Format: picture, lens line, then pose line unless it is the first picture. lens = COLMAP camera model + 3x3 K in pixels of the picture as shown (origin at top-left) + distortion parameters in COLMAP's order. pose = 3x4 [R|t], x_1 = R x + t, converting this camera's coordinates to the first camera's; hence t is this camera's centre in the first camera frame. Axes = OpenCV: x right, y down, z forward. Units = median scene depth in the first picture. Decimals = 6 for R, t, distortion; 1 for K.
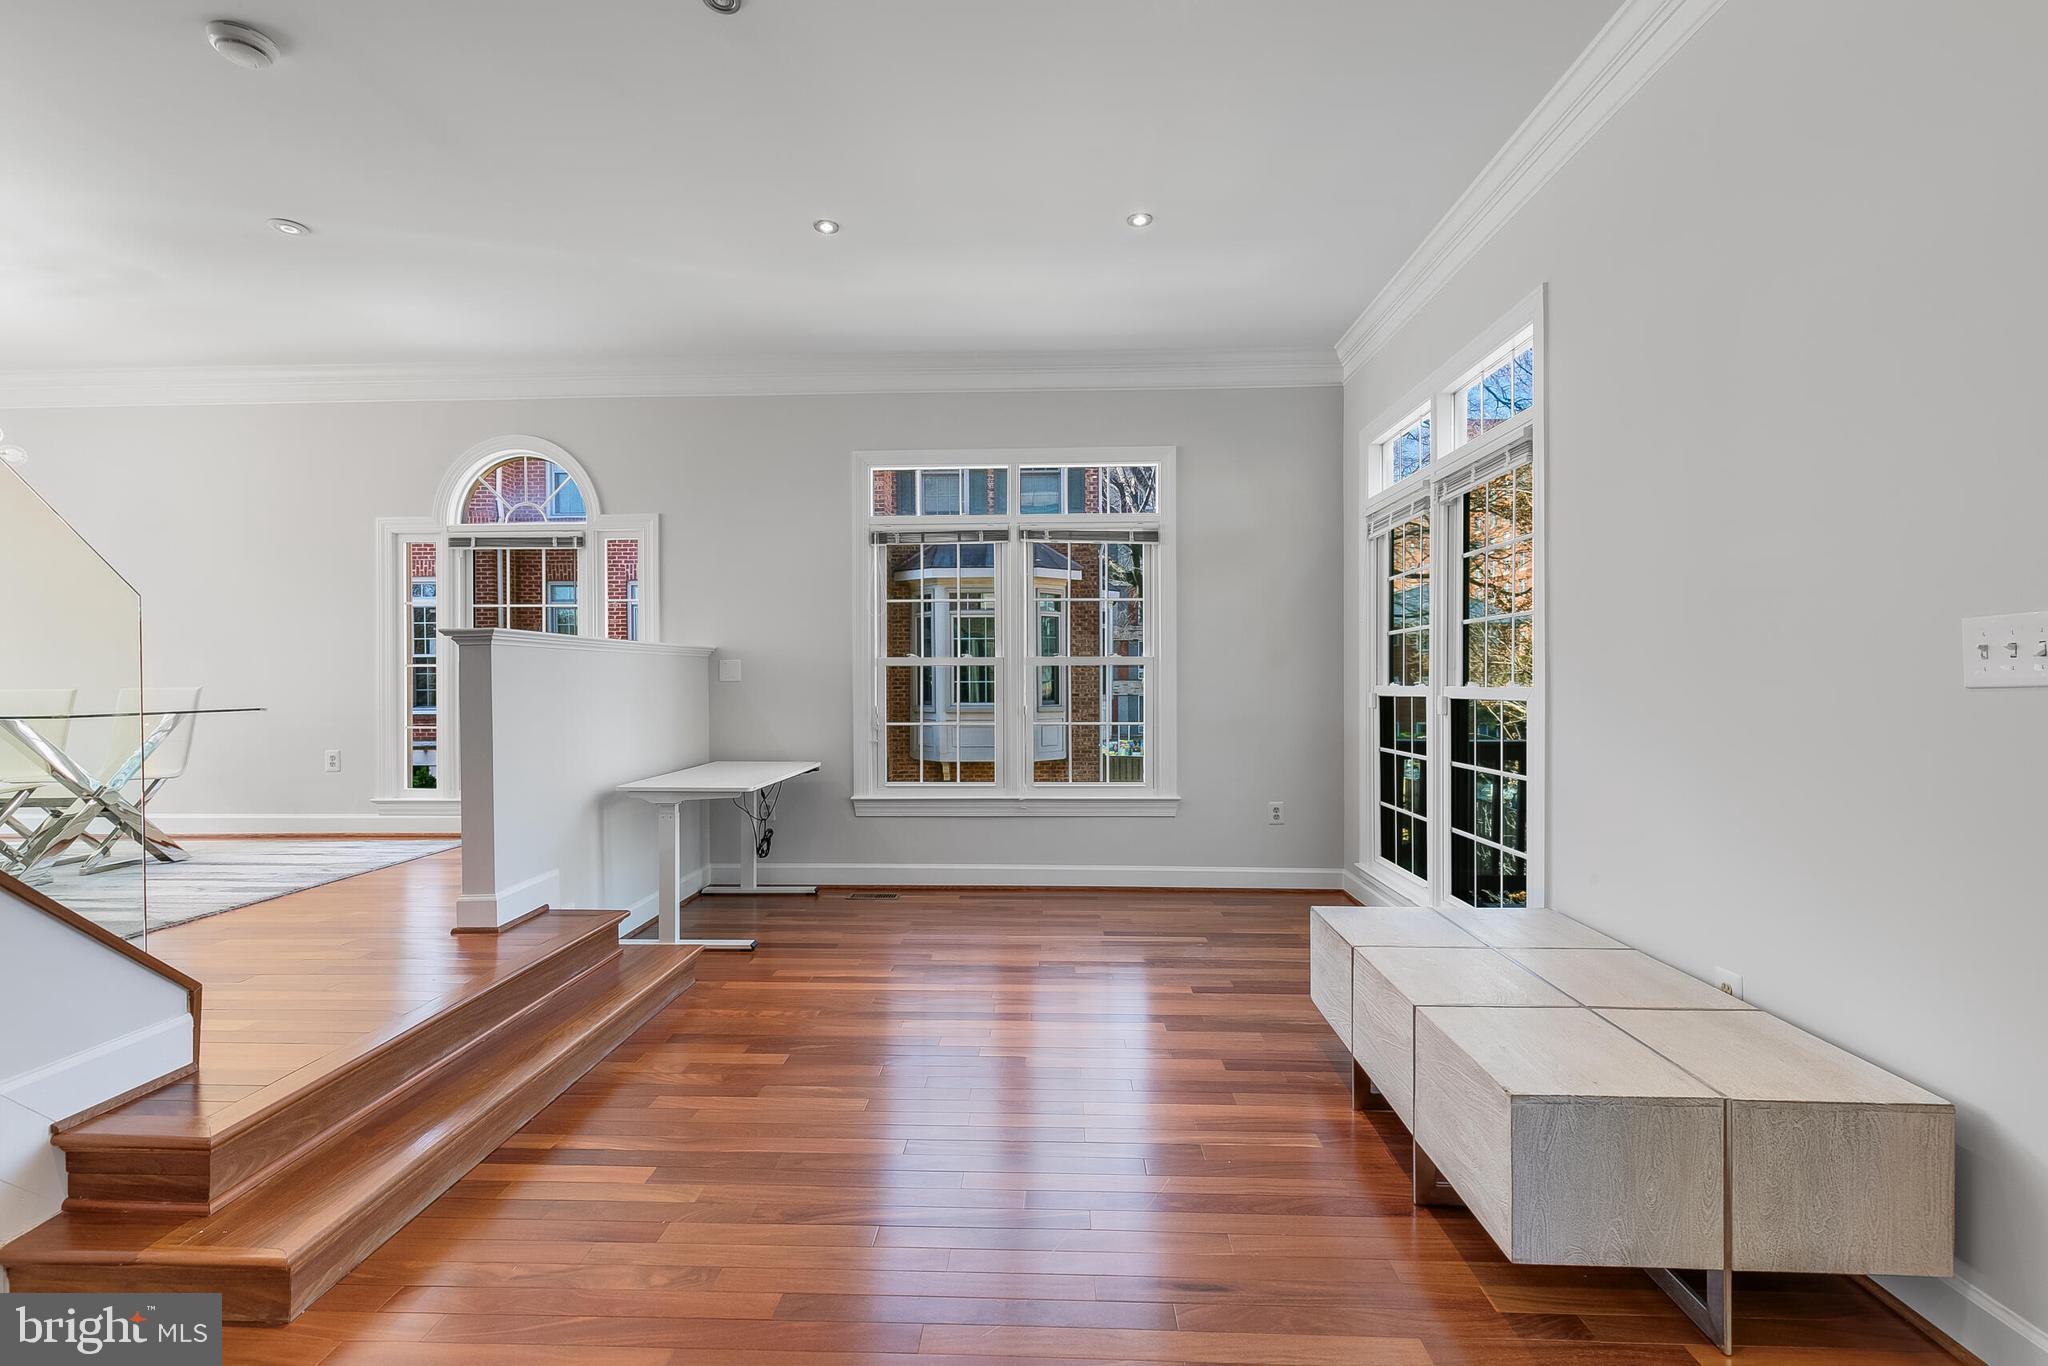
lens RADIAL K [[921.0, 0, 1024.0], [0, 921.0, 683.0], [0, 0, 1]] dist [0.003099, -0.000186]
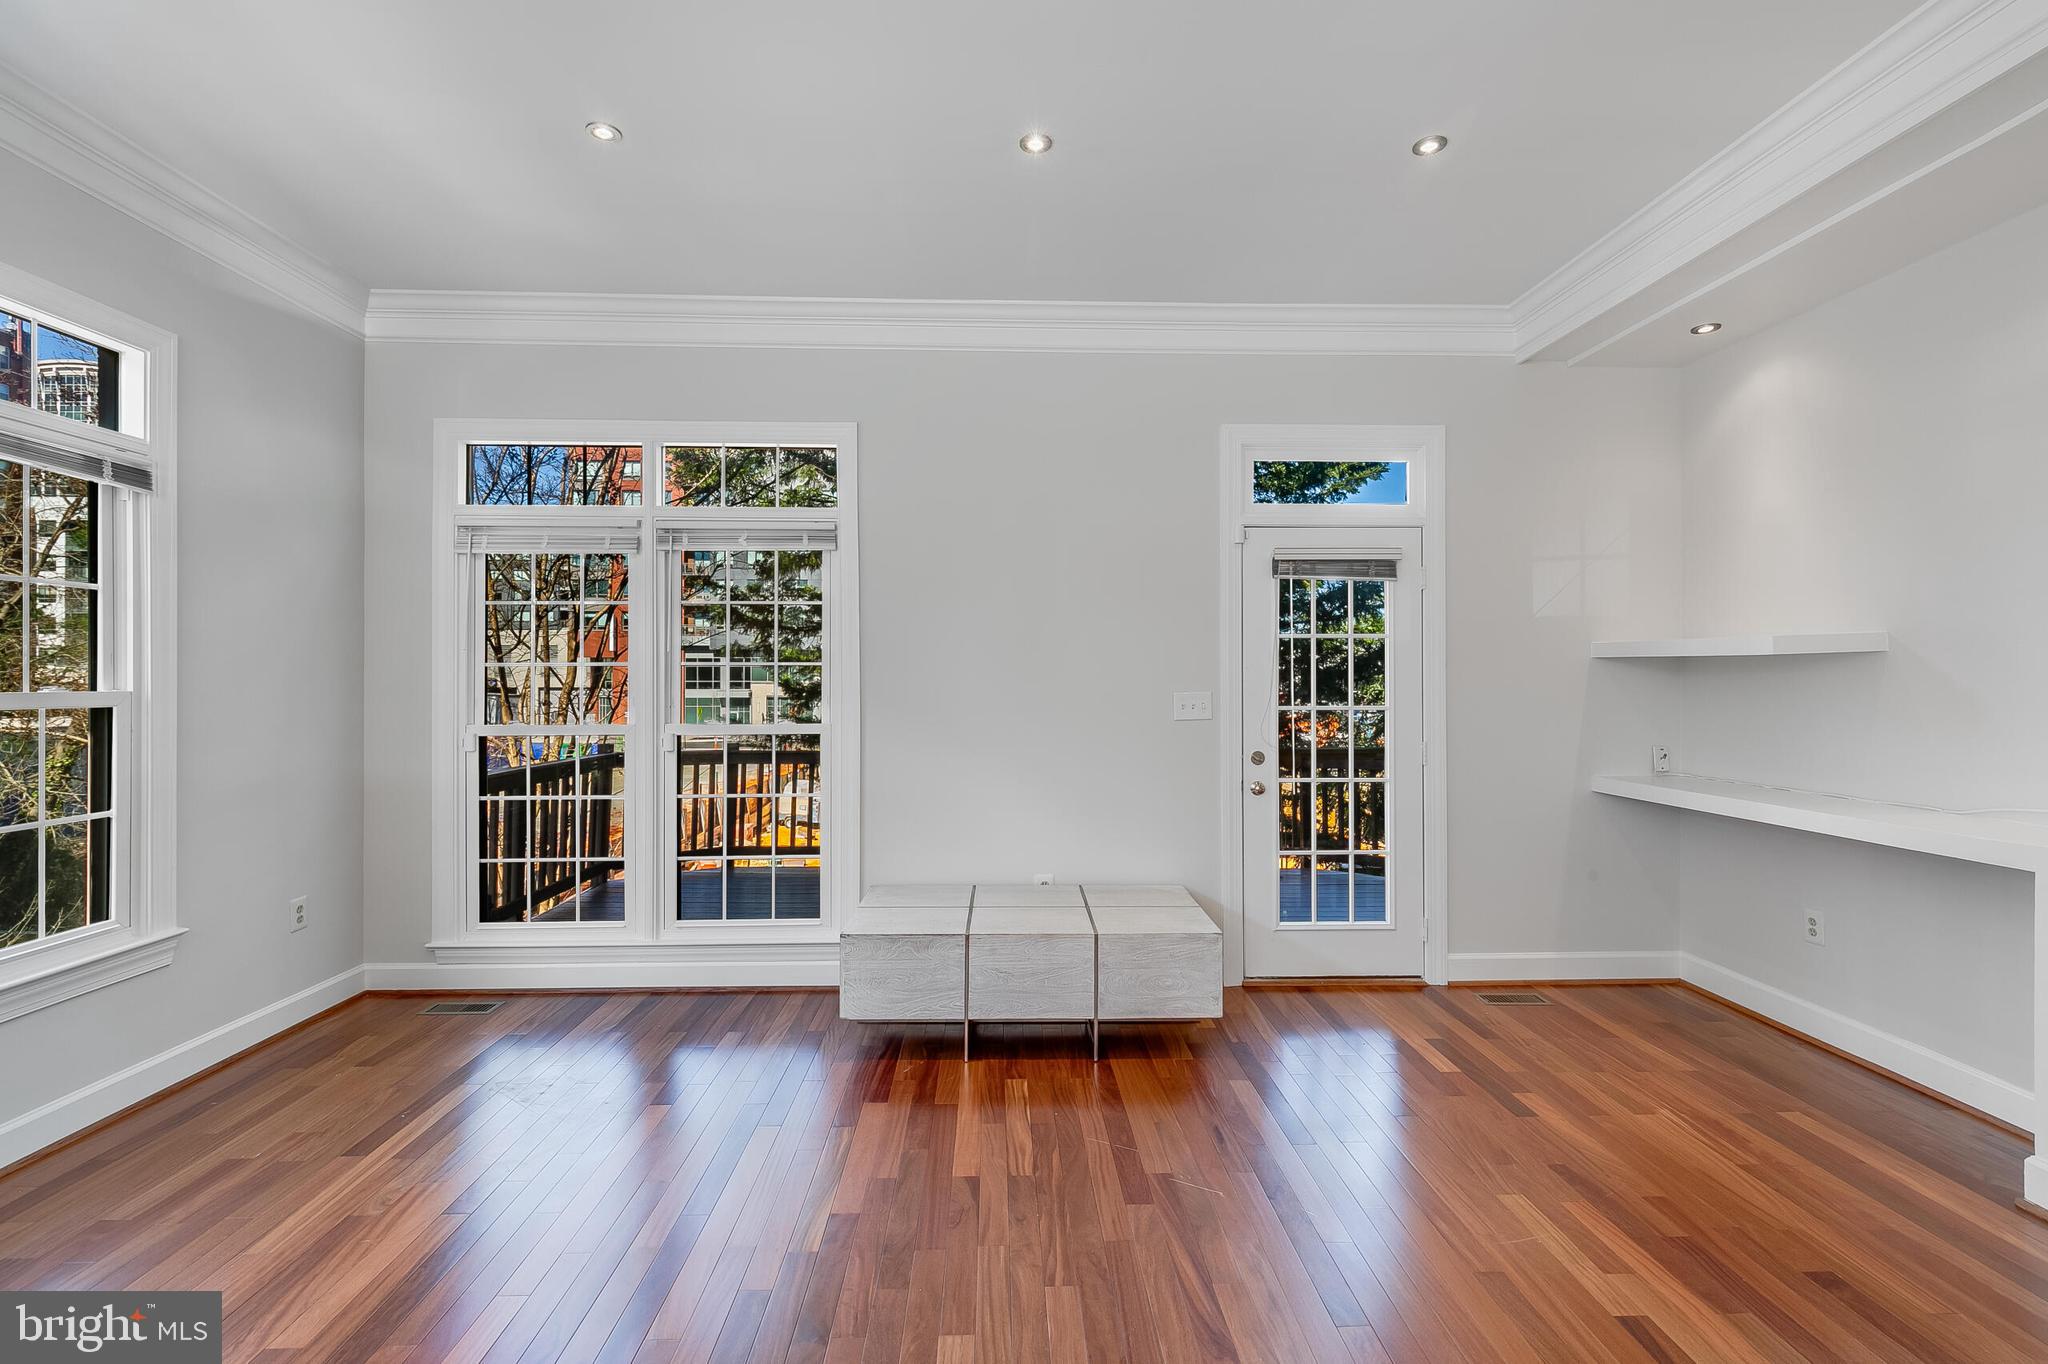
lens RADIAL K [[922.5, 0, 1021.1], [0, 922.5, 671.3], [0, 0, 1]] dist [0.004332, -0.000111]
pose [[-0.066277, 0.007586, 0.997772, -0.463617], [0.004055, 0.999965, -0.007334, -0.035371], [-0.997793, 0.003560, -0.066306, 0.497988]]
